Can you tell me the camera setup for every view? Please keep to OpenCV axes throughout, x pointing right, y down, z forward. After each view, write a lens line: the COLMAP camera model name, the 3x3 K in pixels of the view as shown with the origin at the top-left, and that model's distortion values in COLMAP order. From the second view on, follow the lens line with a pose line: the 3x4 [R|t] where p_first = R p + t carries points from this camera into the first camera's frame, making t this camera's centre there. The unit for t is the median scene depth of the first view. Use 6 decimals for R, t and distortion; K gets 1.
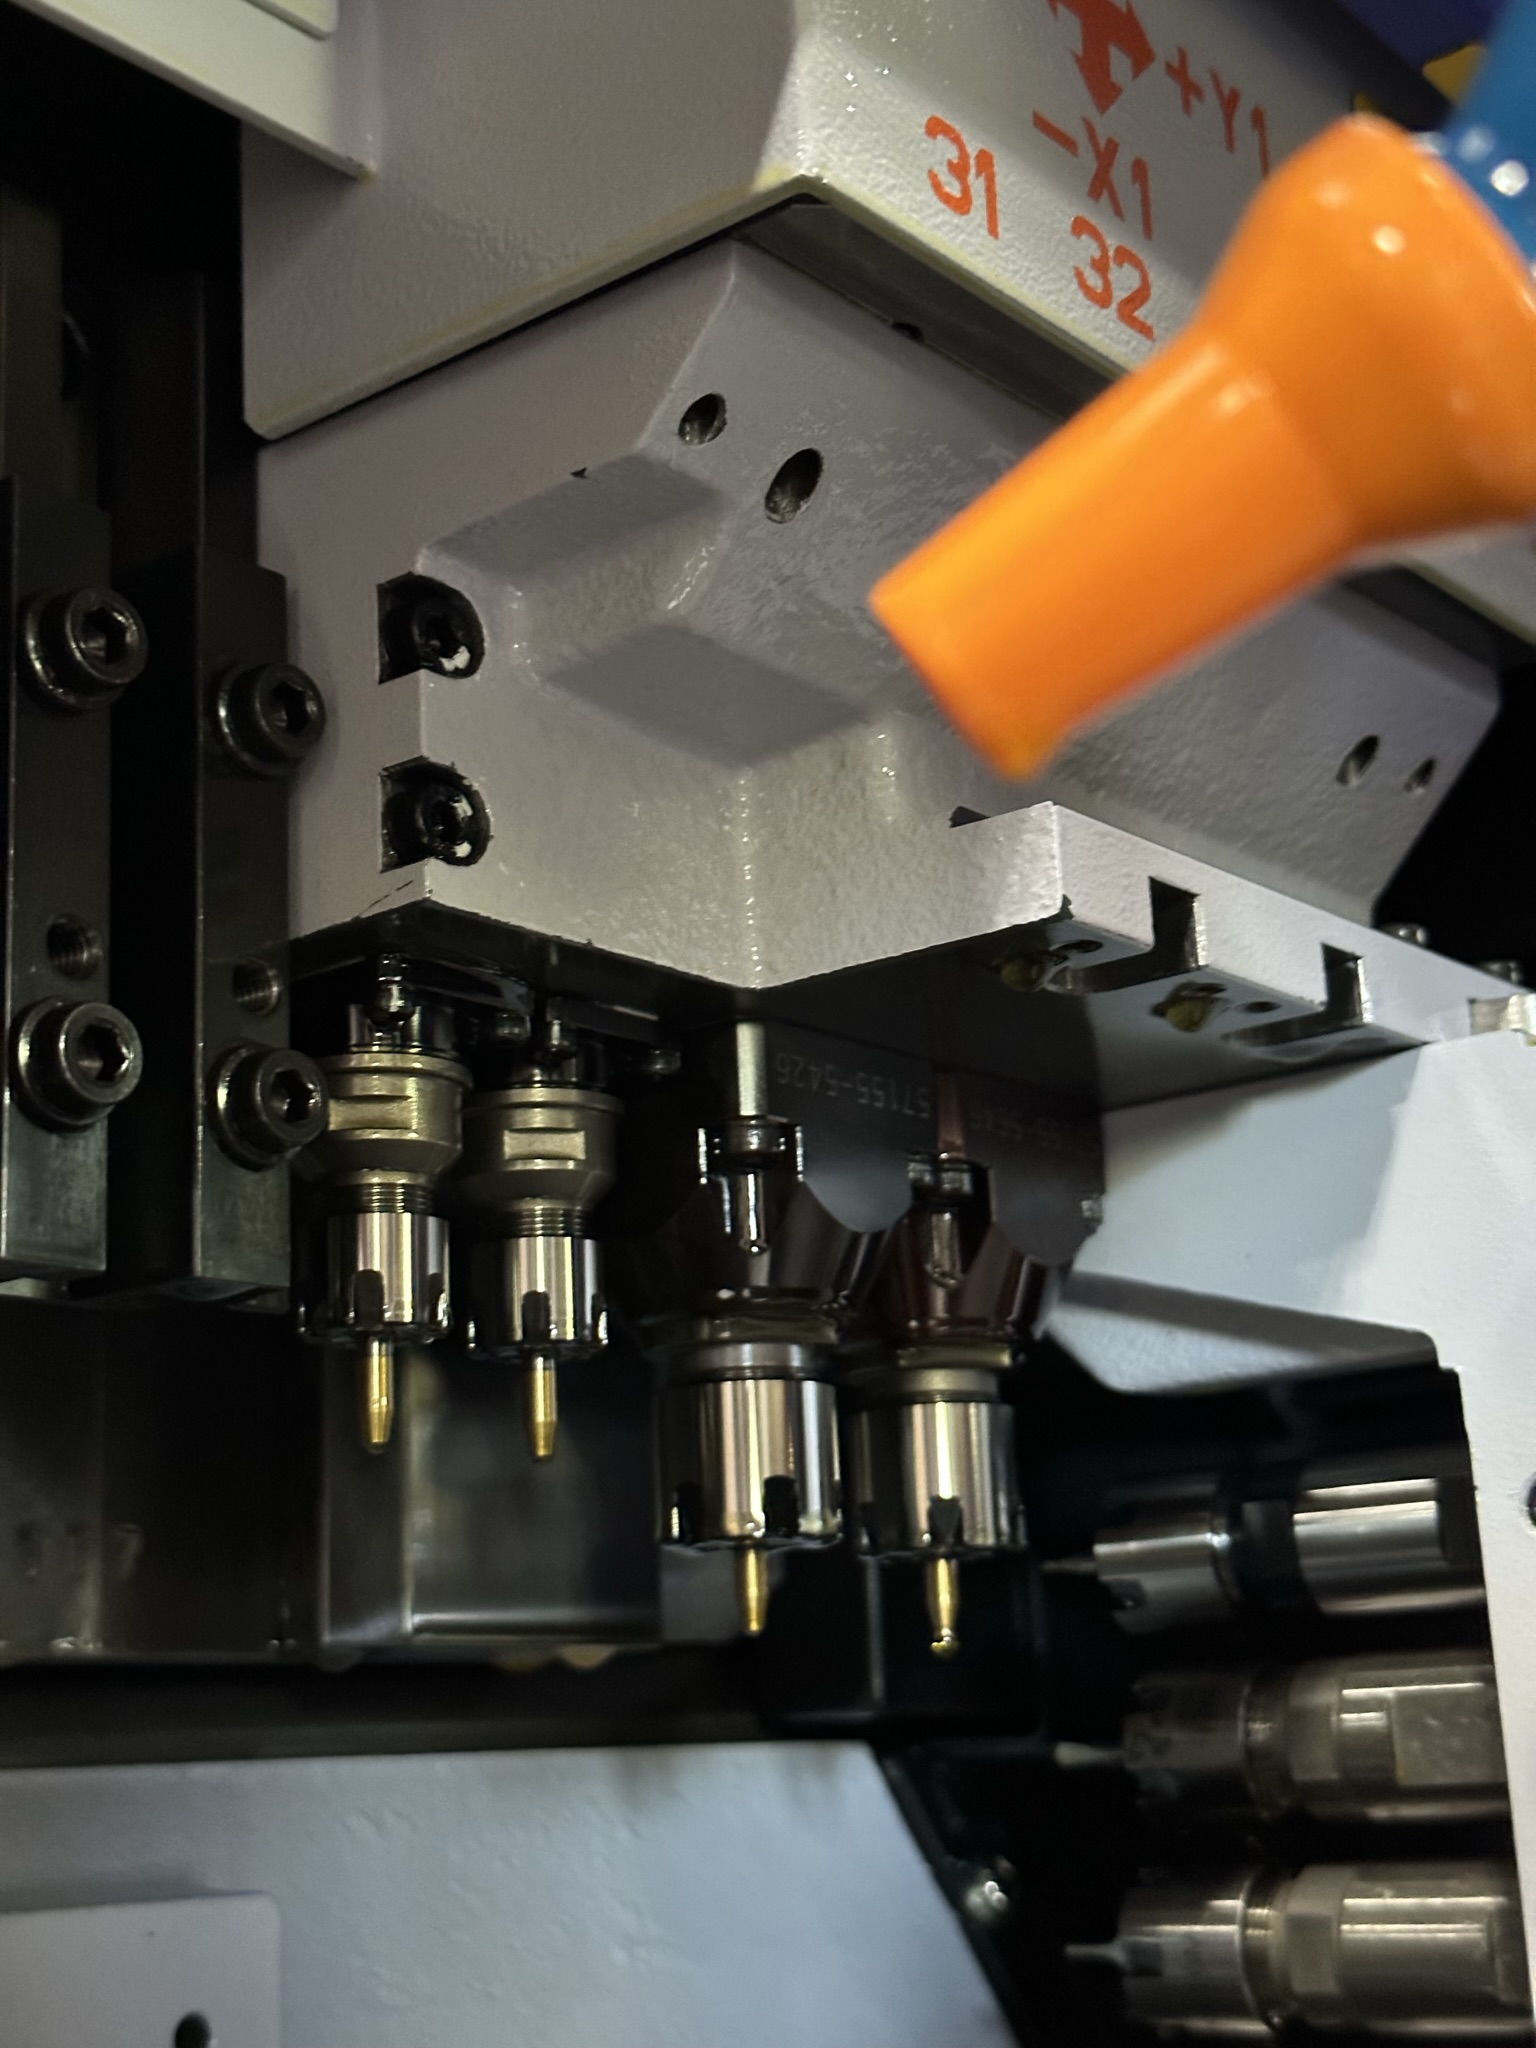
lens RADIAL K [[2923.9, 0, 779.3], [0, 2923.9, 1013.2], [0, 0, 1]] dist [0.111811, 0.000000]
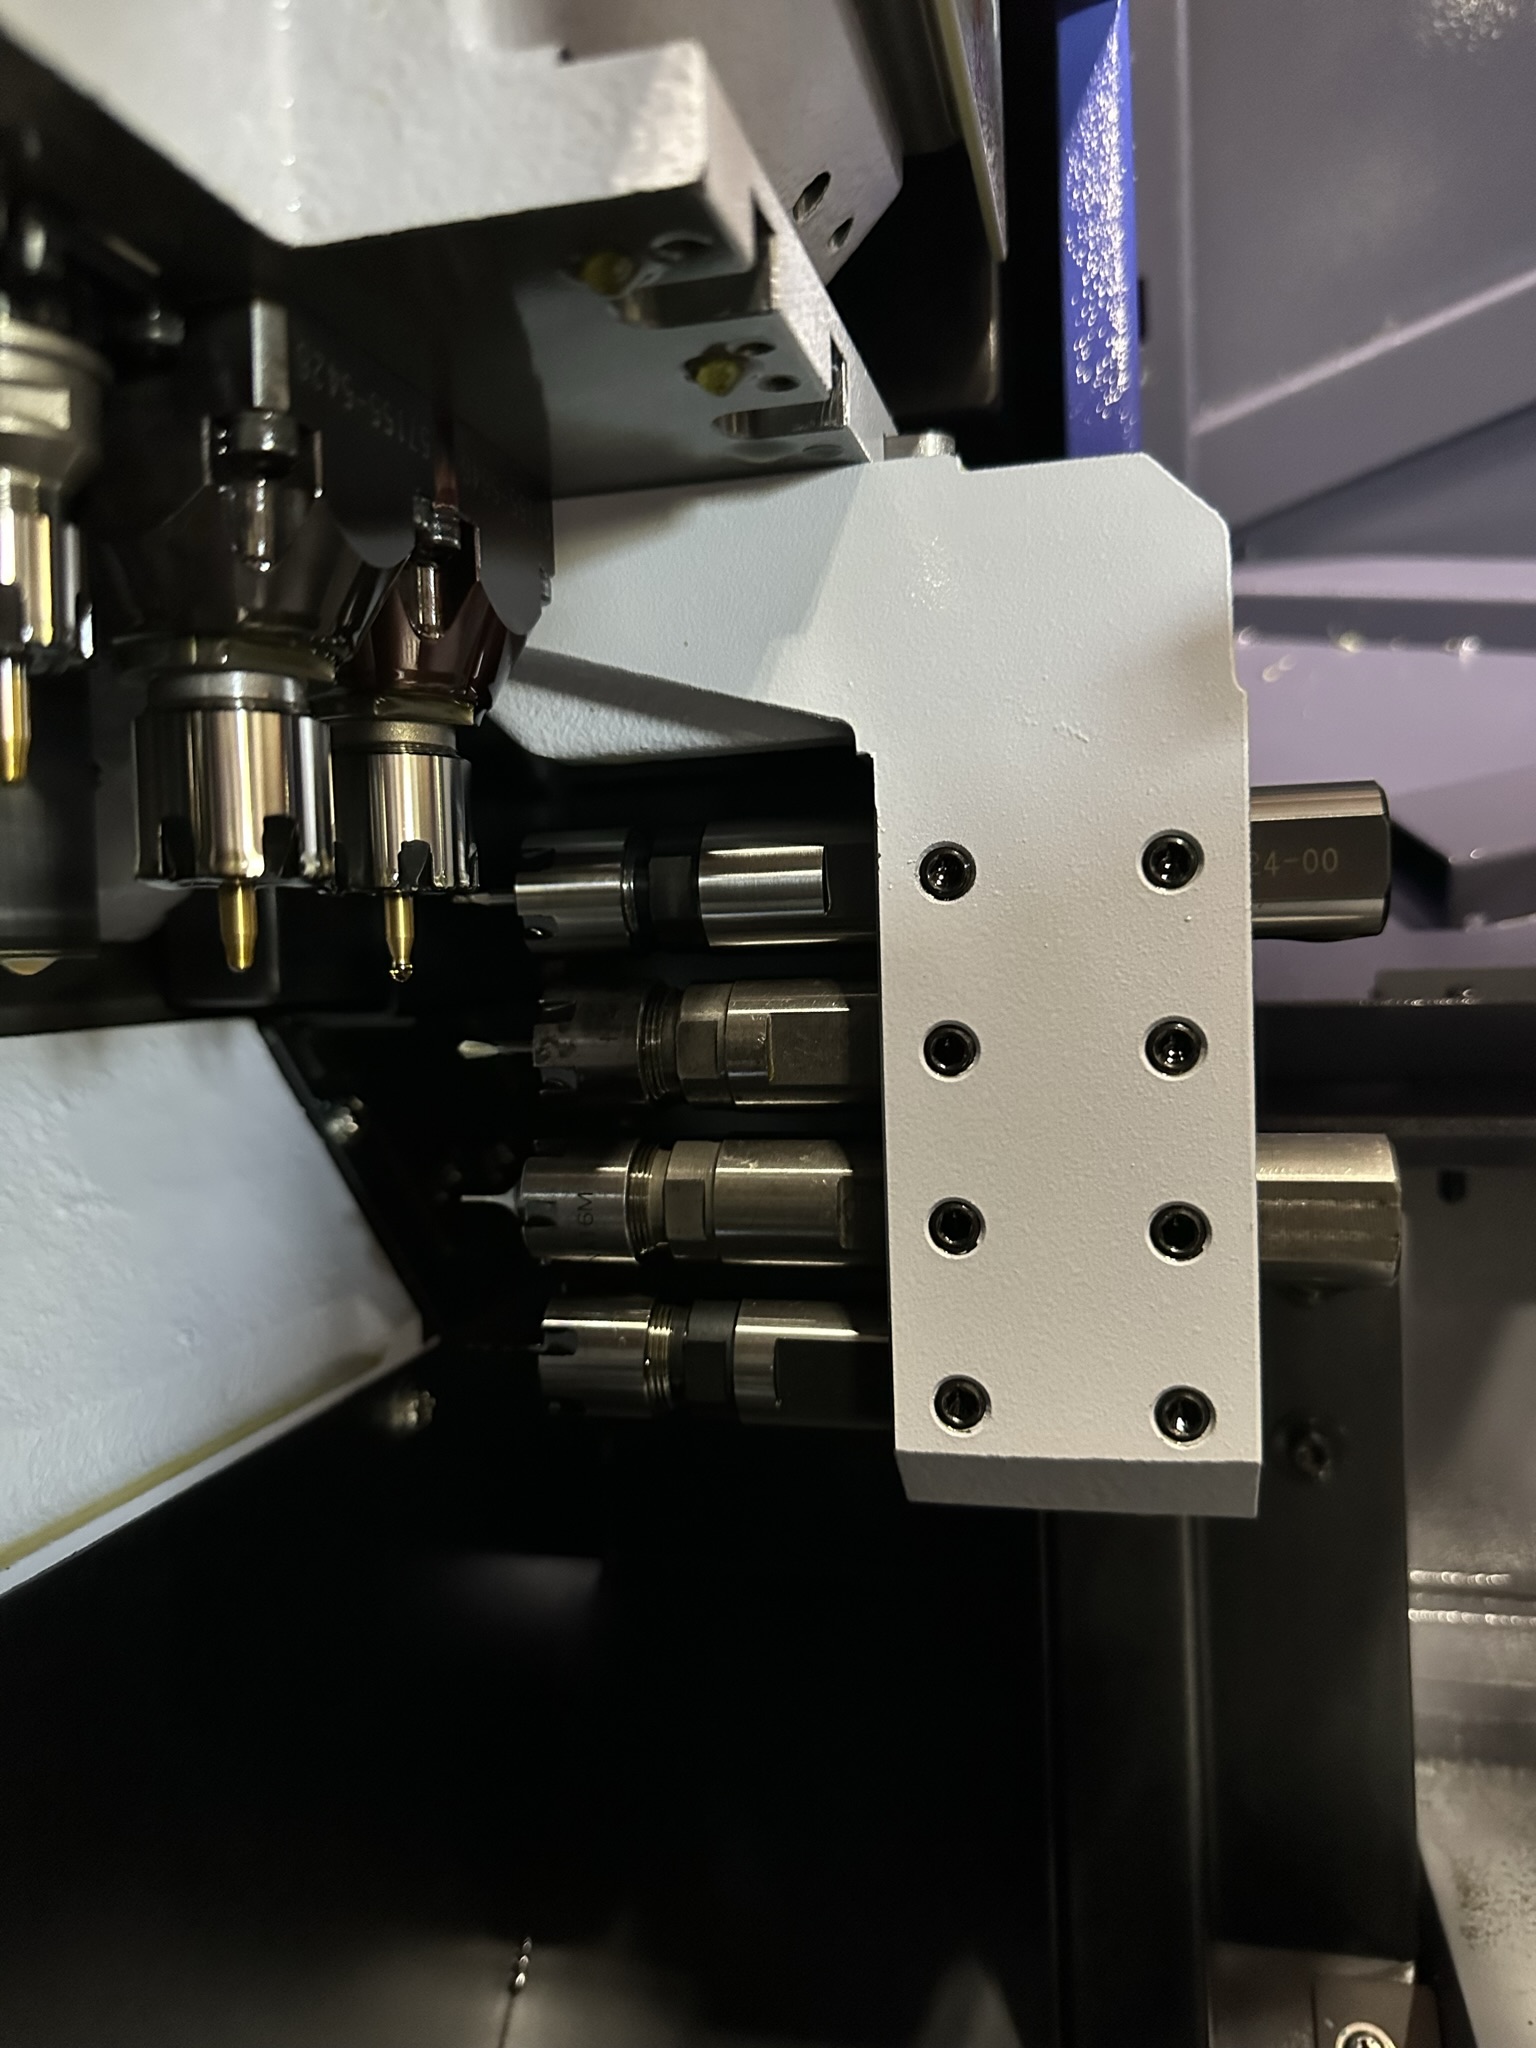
lens RADIAL K [[1473.4, 0, 739.1], [0, 1473.4, 997.6], [0, 0, 1]] dist [0.038278, -0.066310]
pose [[0.909805, 0.002522, 0.415028, -0.063088], [-0.115219, 0.962210, 0.246731, 0.076700], [-0.398722, -0.272296, 0.875714, 0.488031]]
